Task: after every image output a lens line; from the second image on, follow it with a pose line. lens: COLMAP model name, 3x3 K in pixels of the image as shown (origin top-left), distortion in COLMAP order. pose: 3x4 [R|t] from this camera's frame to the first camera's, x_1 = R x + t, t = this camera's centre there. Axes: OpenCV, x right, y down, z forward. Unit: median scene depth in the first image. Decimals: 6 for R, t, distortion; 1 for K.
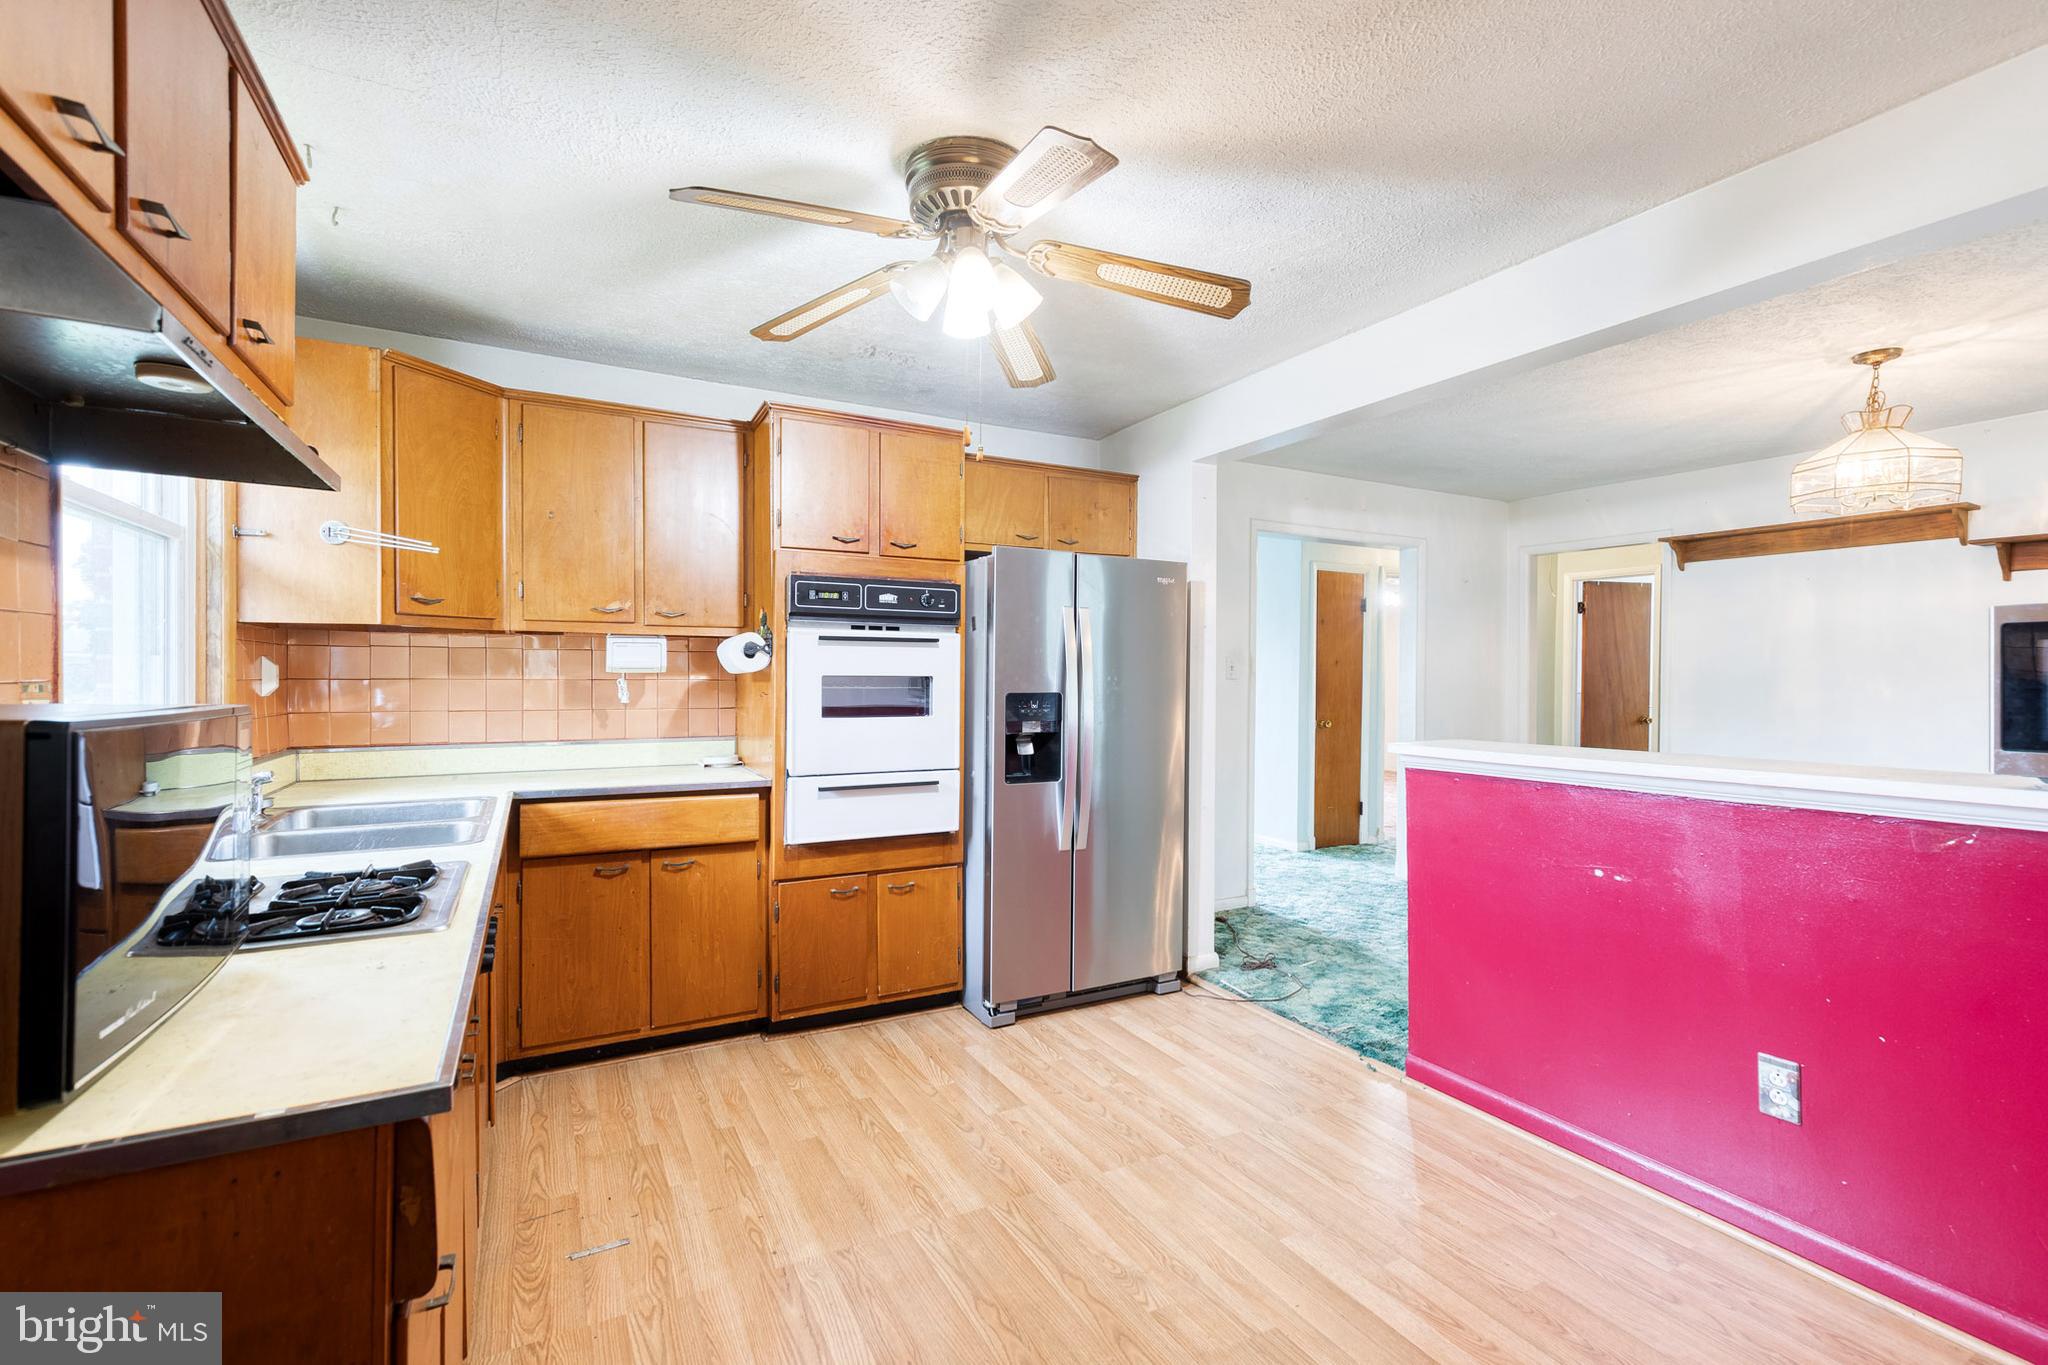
lens RADIAL K [[929.3, 0, 1033.9], [0, 929.3, 688.1], [0, 0, 1]] dist [0.009887, -0.001361]
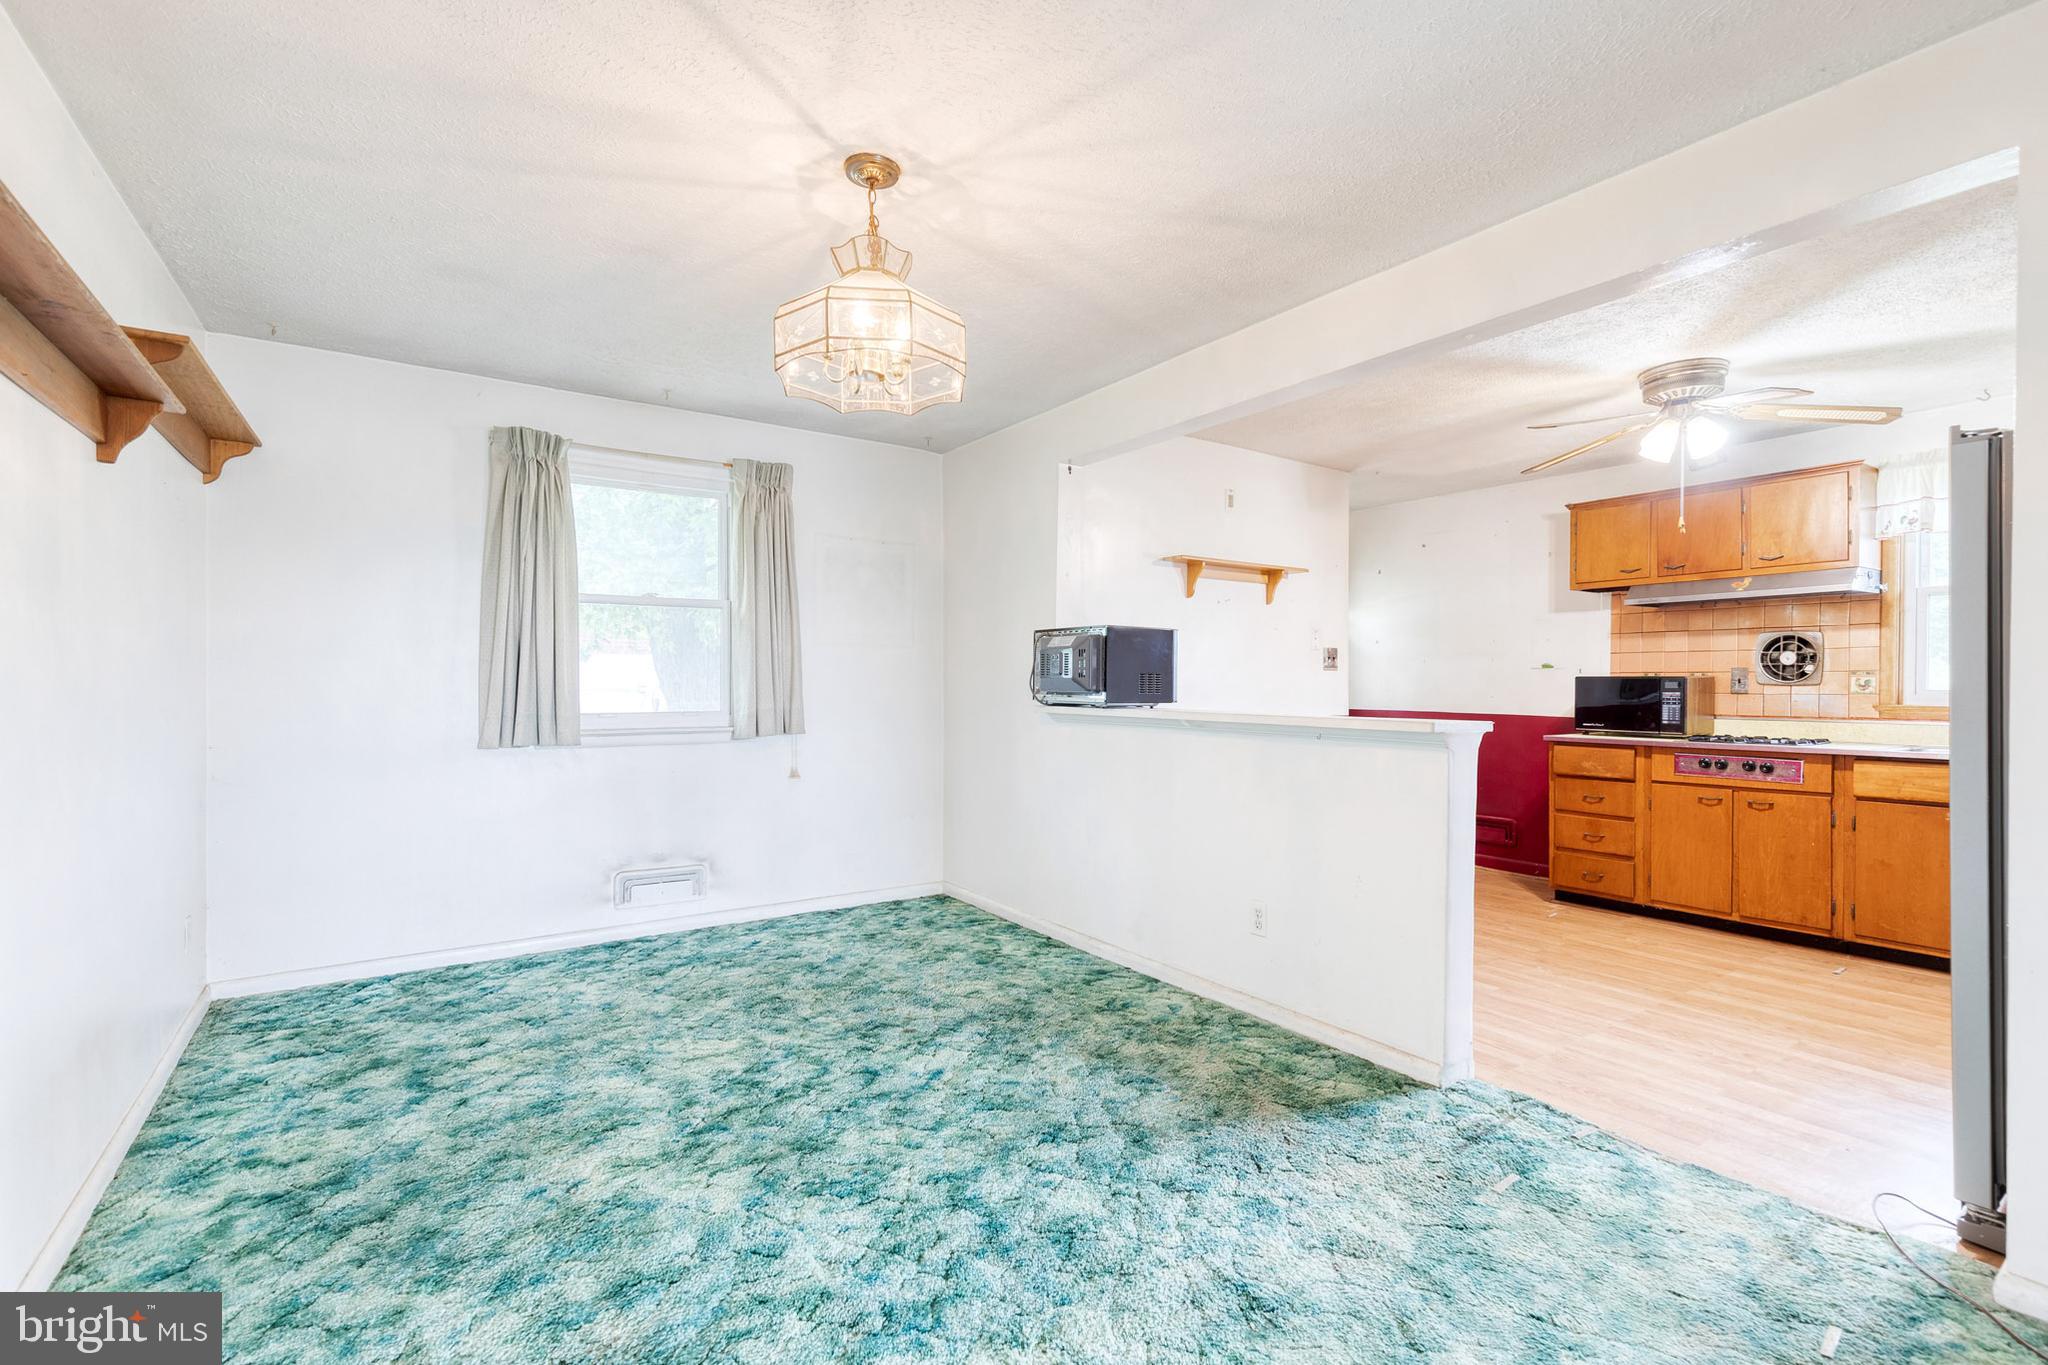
lens RADIAL K [[926.6, 0, 1055.8], [0, 926.6, 689.7], [0, 0, 1]] dist [0.014072, -0.001259]
pose [[-0.992416, -0.008028, -0.122666, 0.858706], [-0.010280, 0.999790, 0.017740, 0.012538], [0.122498, 0.018866, -0.992289, 1.723945]]
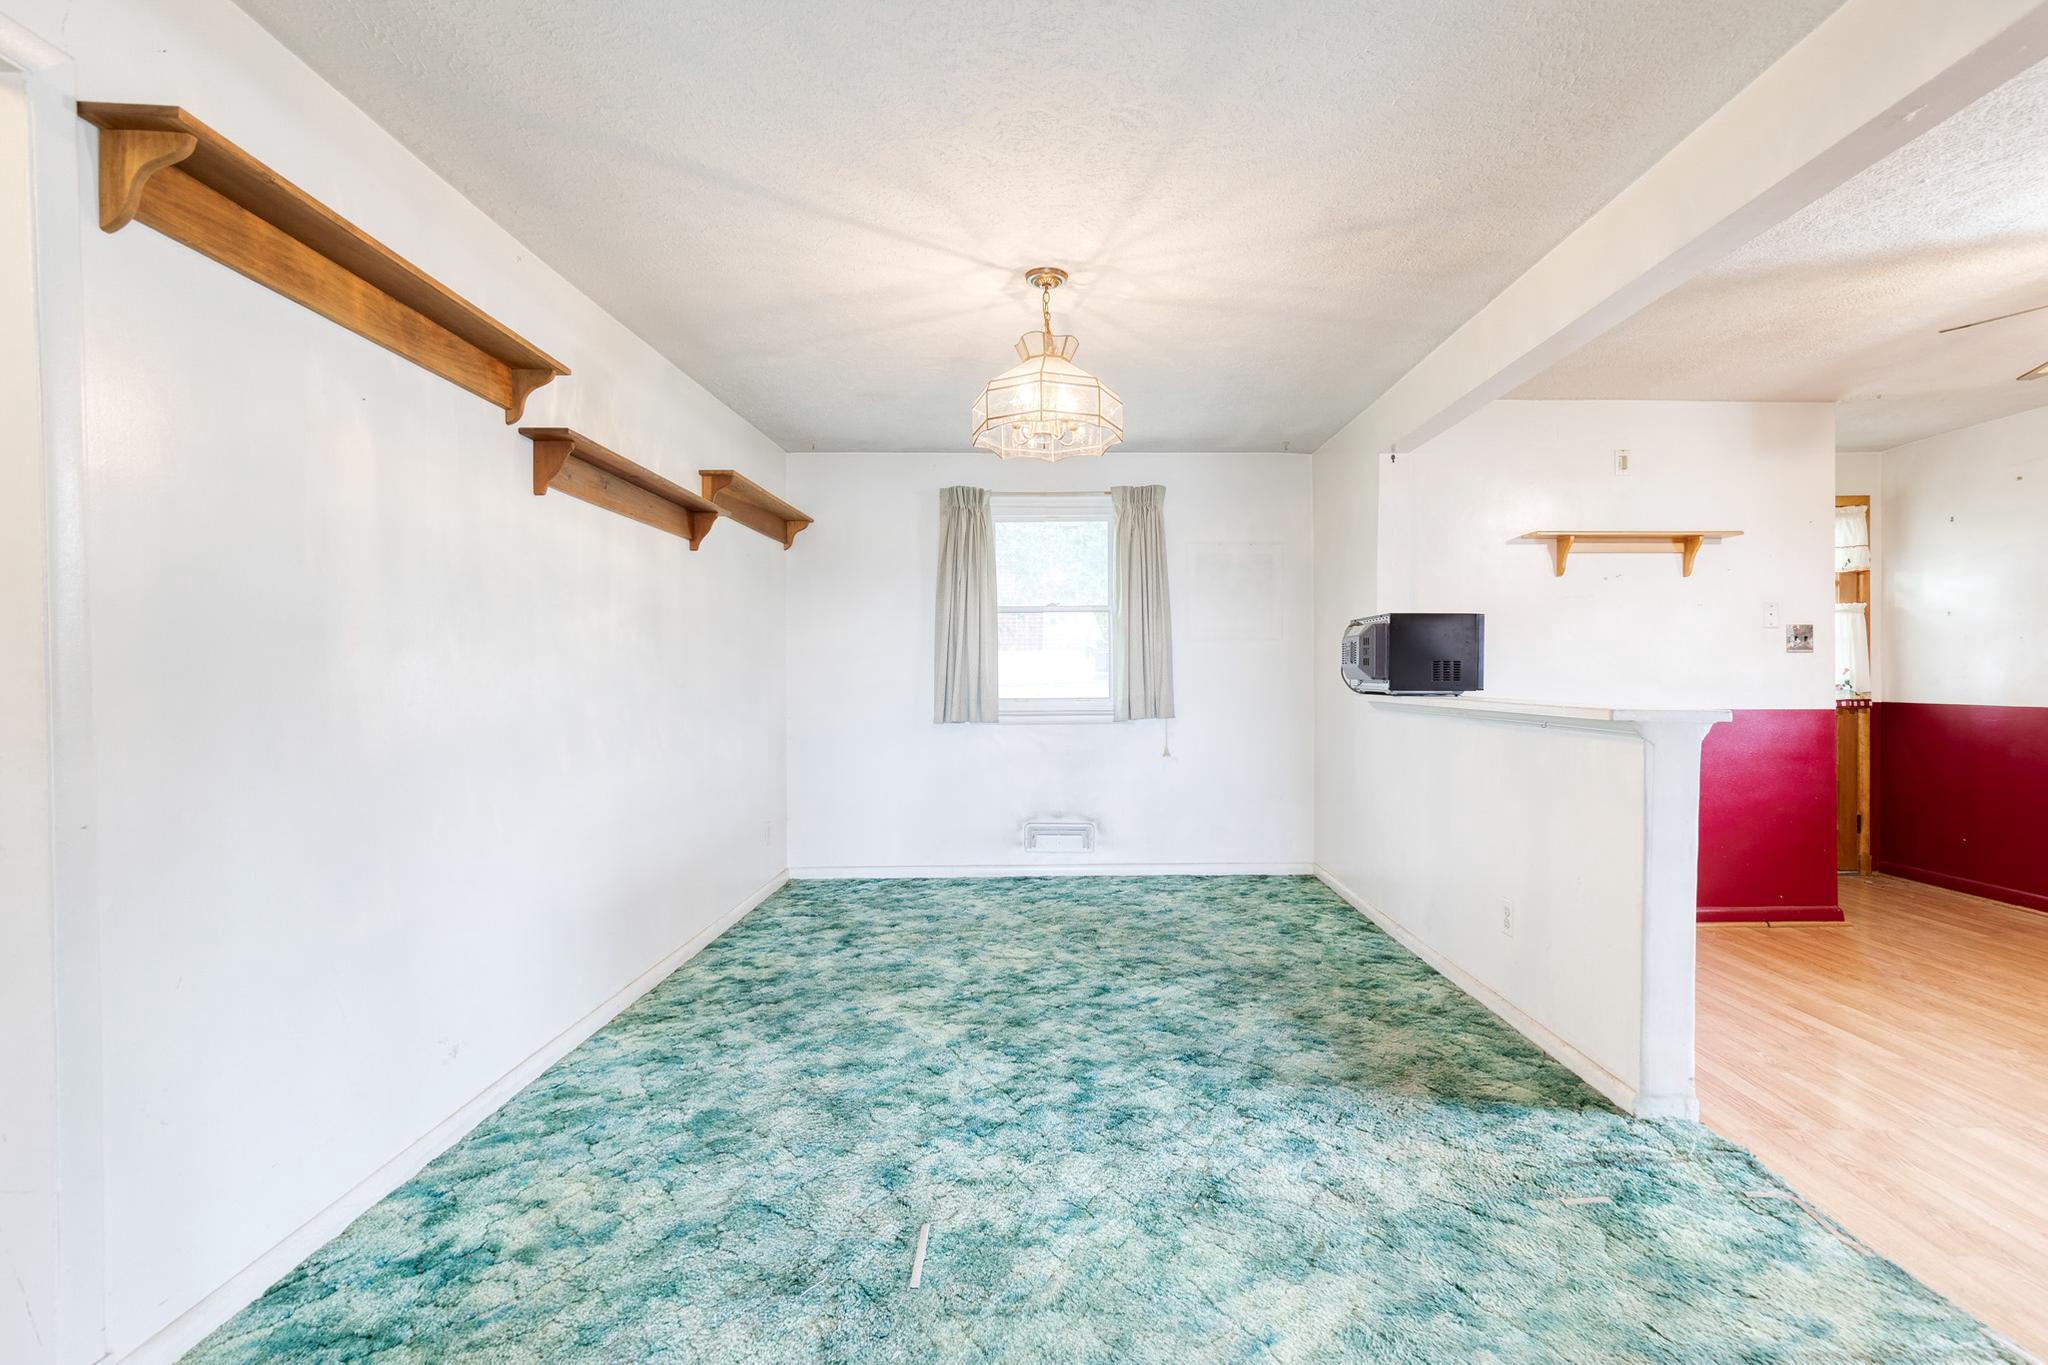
lens RADIAL K [[941.0, 0, 1077.1], [0, 941.0, 676.7], [0, 0, 1]] dist [0.013769, -0.000299]
pose [[-0.894453, -0.002381, 0.447156, 0.475410], [0.003992, 0.999903, 0.013309, 0.014347], [-0.447144, 0.013689, -0.894357, 1.821629]]
